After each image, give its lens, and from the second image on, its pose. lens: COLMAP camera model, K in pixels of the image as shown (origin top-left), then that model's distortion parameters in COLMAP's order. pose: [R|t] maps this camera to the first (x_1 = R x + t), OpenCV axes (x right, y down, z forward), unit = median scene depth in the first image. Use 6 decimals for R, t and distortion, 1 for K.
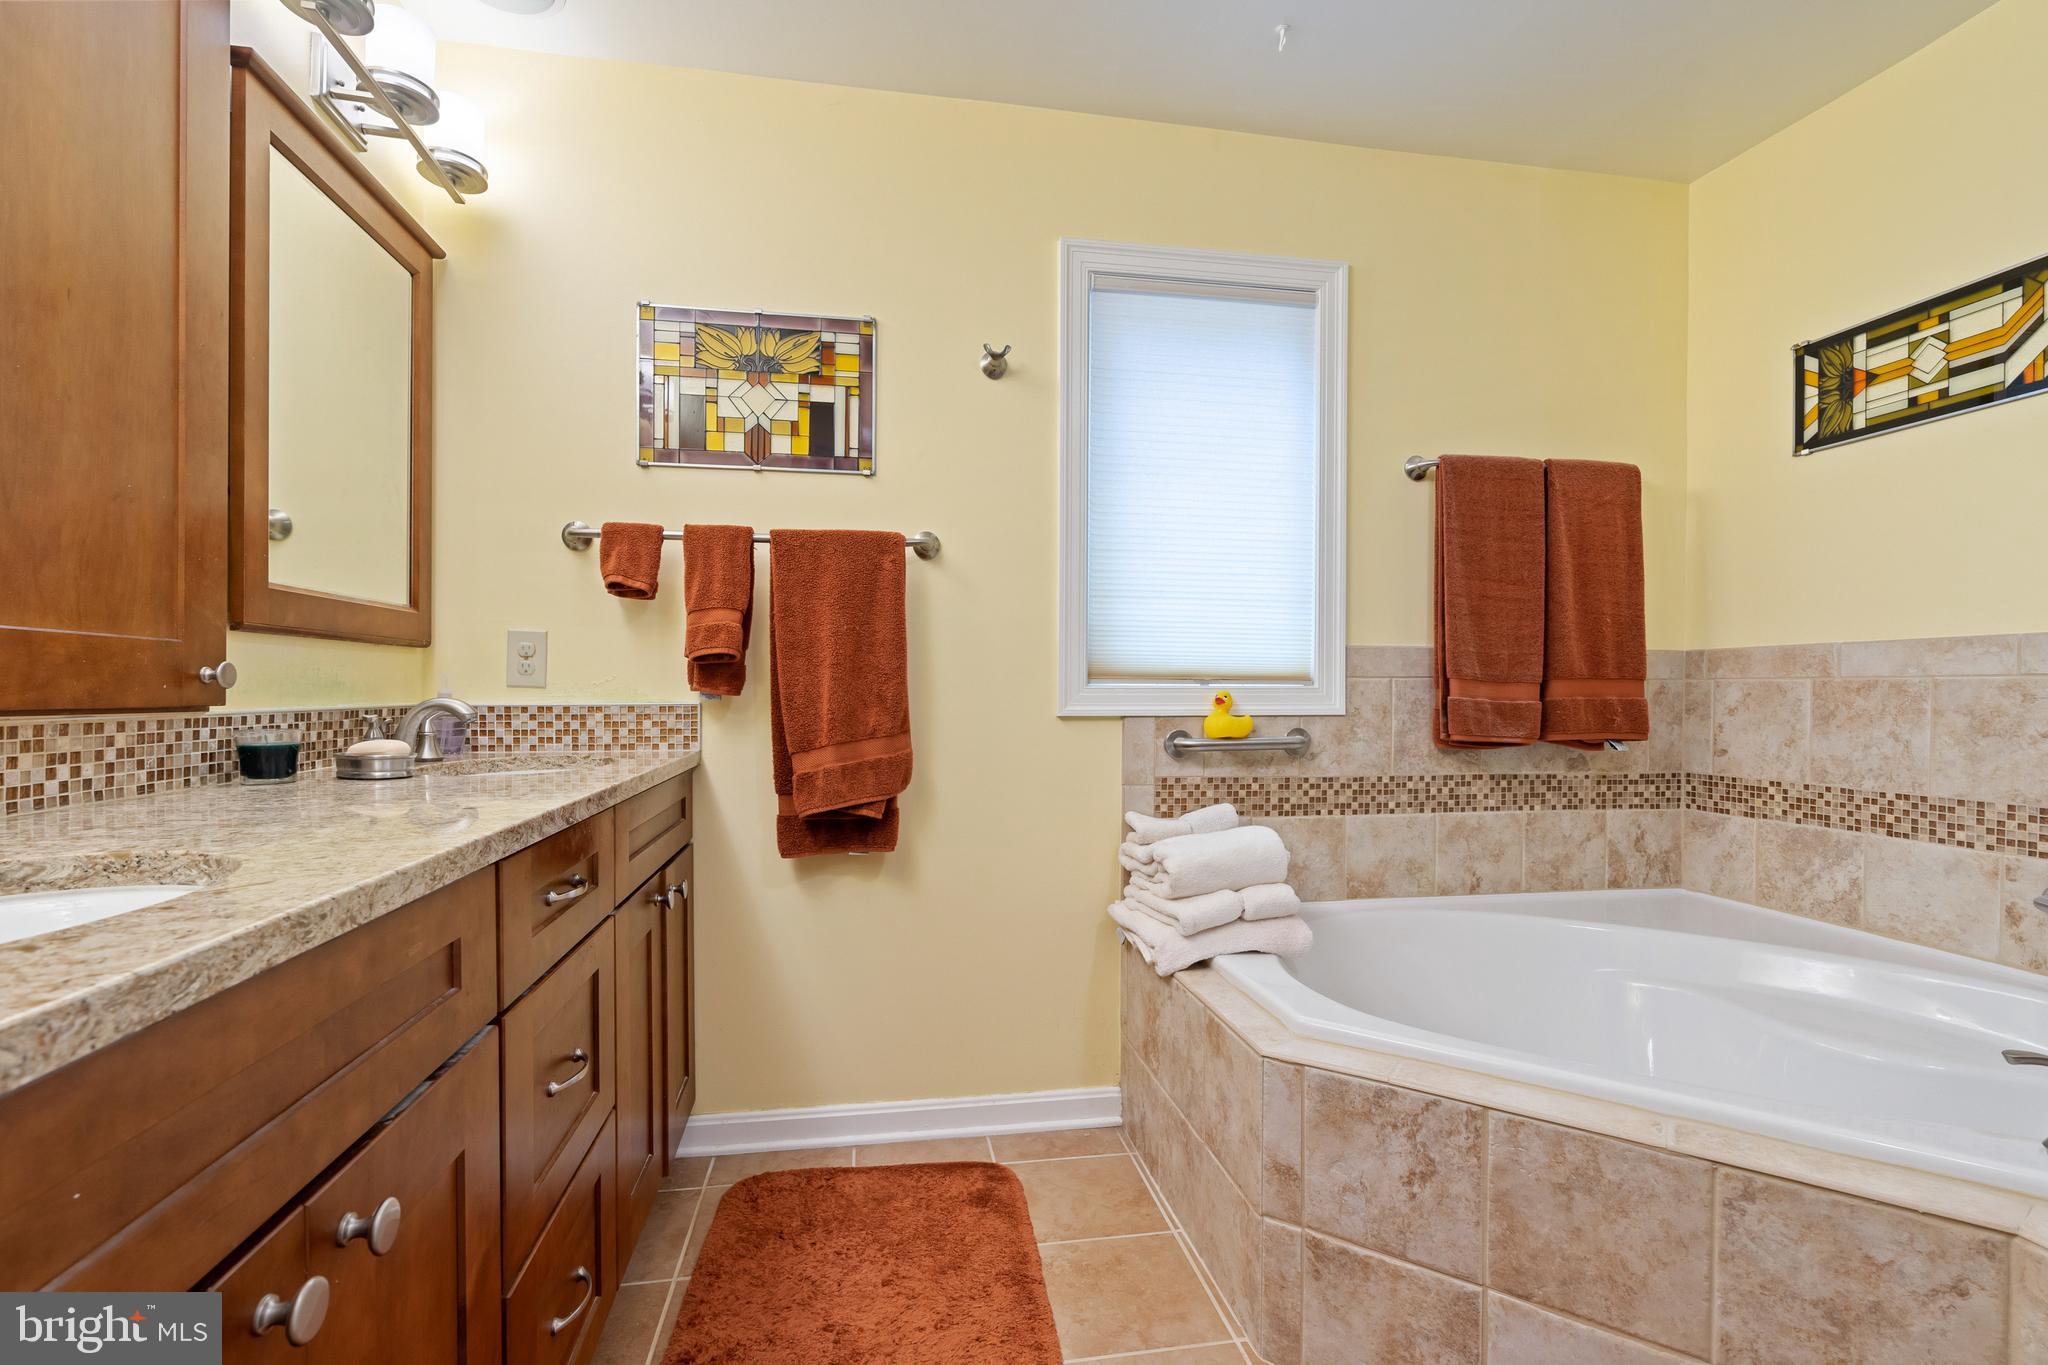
lens RADIAL K [[918.8, 0, 1027.6], [0, 918.8, 687.8], [0, 0, 1]] dist [-0.008461, 0.003452]
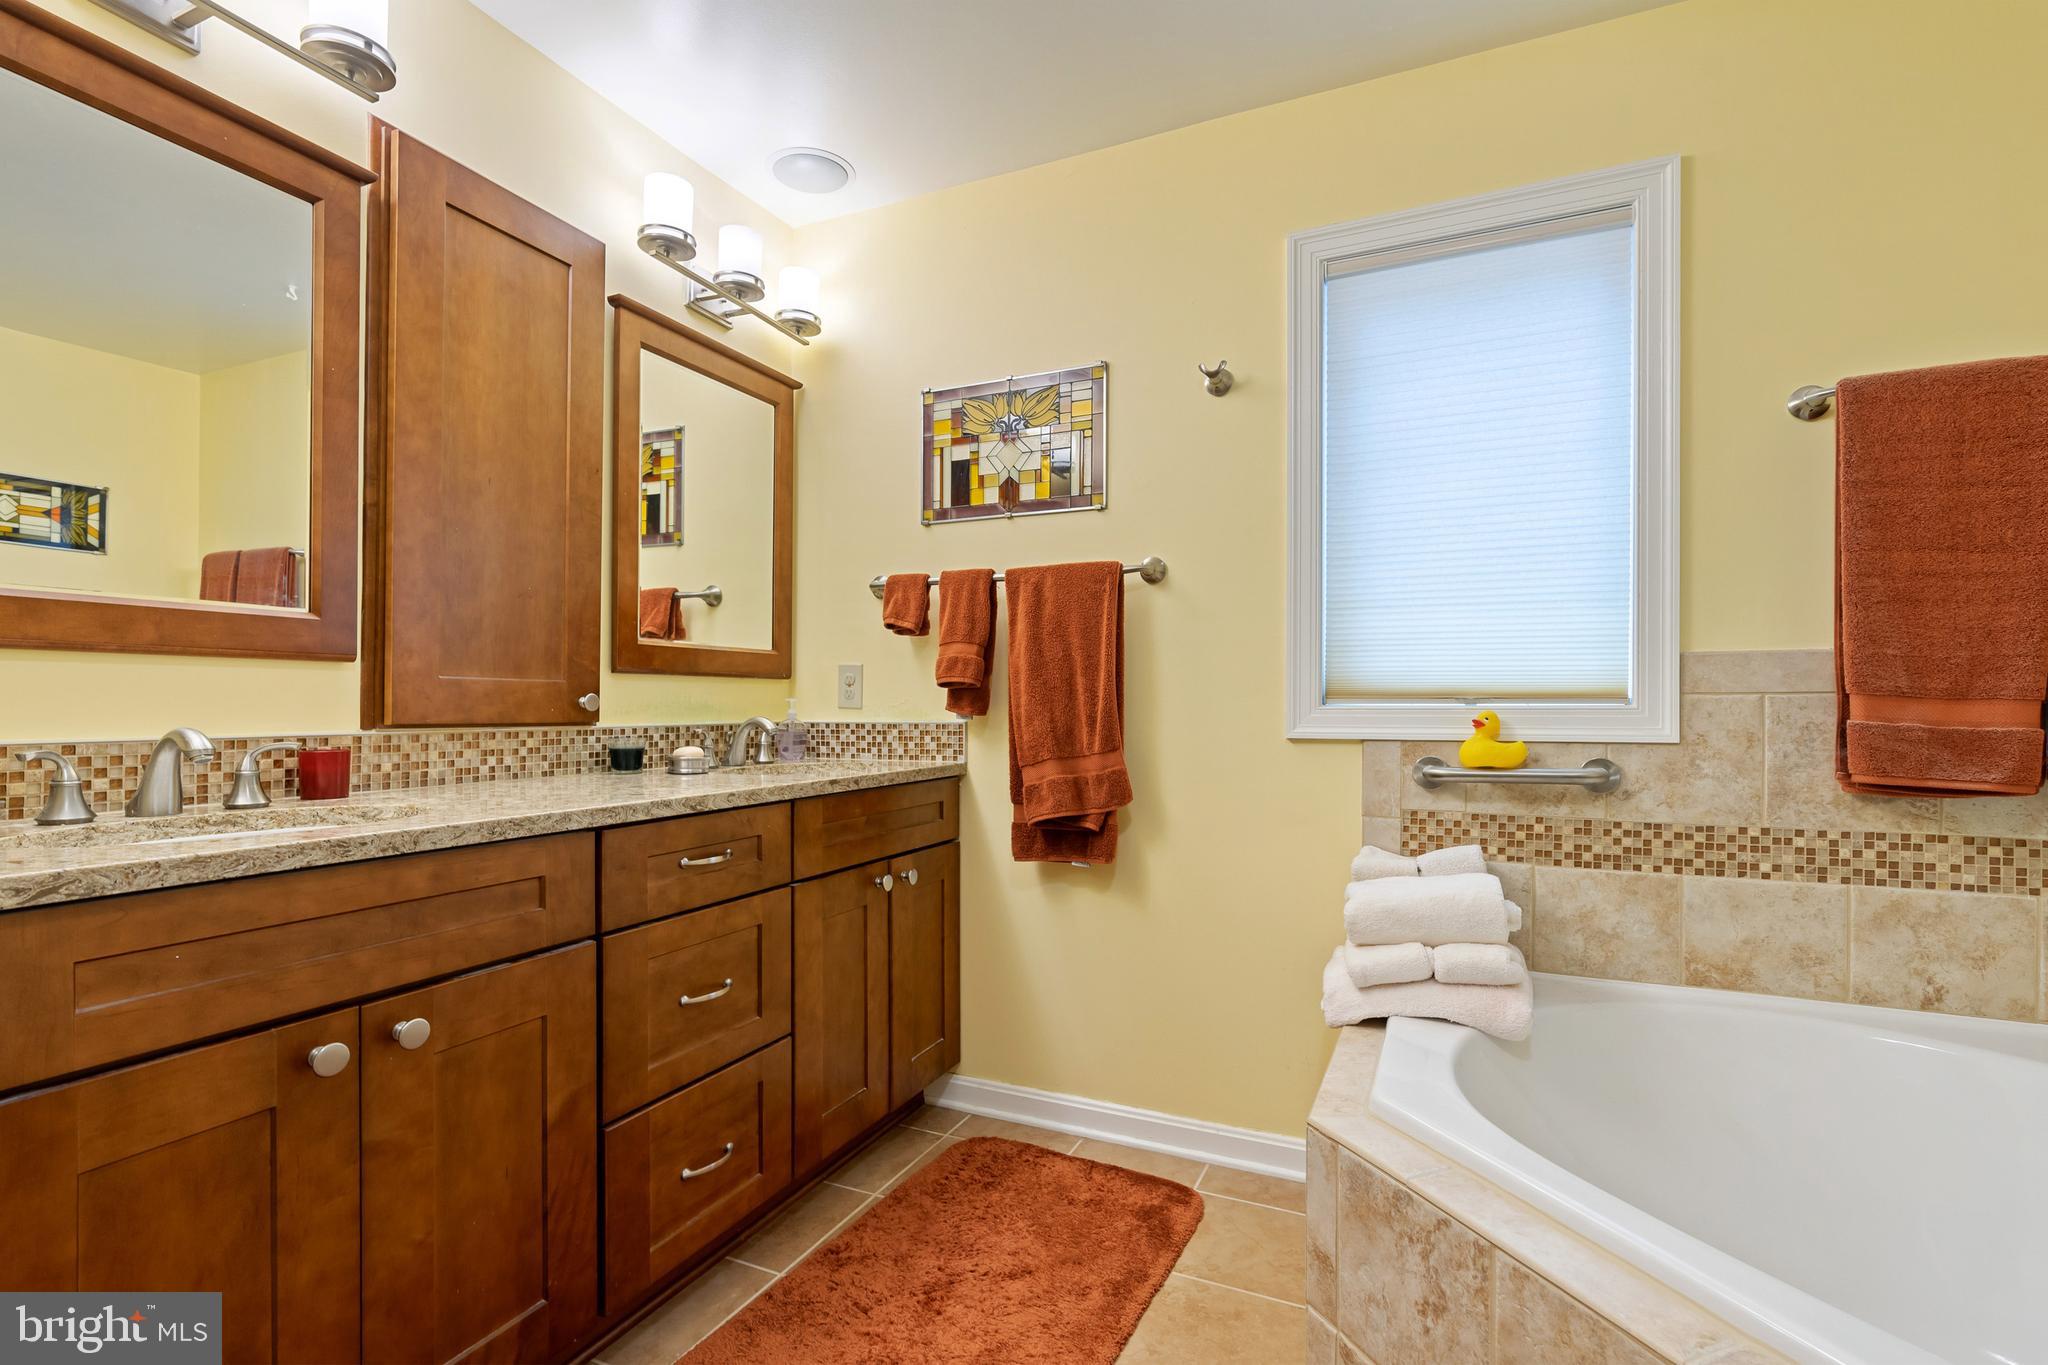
lens RADIAL K [[922.8, 0, 1032.9], [0, 922.8, 693.4], [0, 0, 1]] dist [-0.004285, 0.000838]
pose [[0.829662, -0.010092, -0.558174, 0.383819], [0.002917, 0.999901, -0.013744, -0.003446], [0.558258, 0.009775, 0.829610, 0.073159]]
